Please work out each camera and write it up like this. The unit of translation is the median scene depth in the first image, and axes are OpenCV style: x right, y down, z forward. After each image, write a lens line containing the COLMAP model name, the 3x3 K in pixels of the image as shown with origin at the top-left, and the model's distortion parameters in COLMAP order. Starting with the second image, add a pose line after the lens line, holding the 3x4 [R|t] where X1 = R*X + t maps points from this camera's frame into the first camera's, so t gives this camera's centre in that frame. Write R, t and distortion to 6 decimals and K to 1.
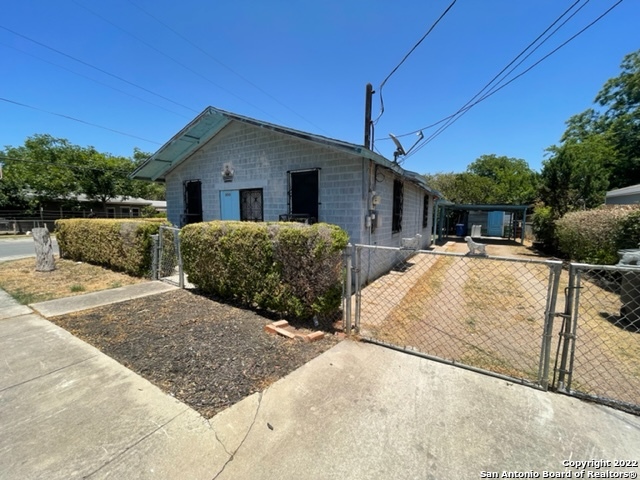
lens RADIAL K [[258.0, 0, 319.7], [0, 258.0, 243.6], [0, 0, 1]] dist [-0.002095, -0.000319]
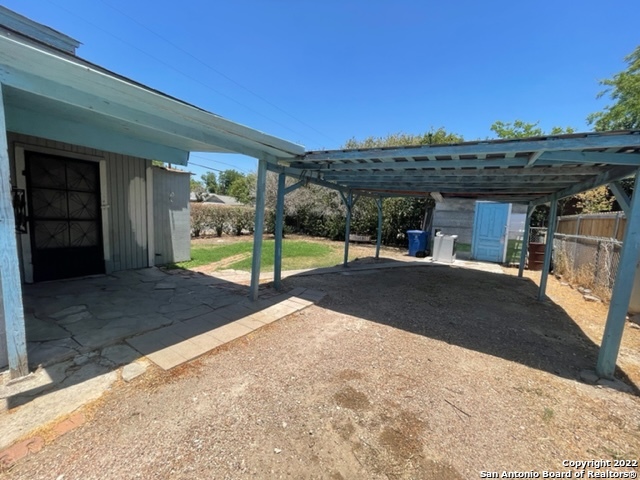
lens RADIAL K [[258.0, 0, 321.6], [0, 258.0, 242.0], [0, 0, 1]] dist [-0.002095, -0.000319]
pose [[0.998433, 0.055880, 0.002902, 0.393241], [-0.055860, 0.998417, -0.006521, -0.042172], [-0.003262, 0.006349, 0.999975, 0.557345]]
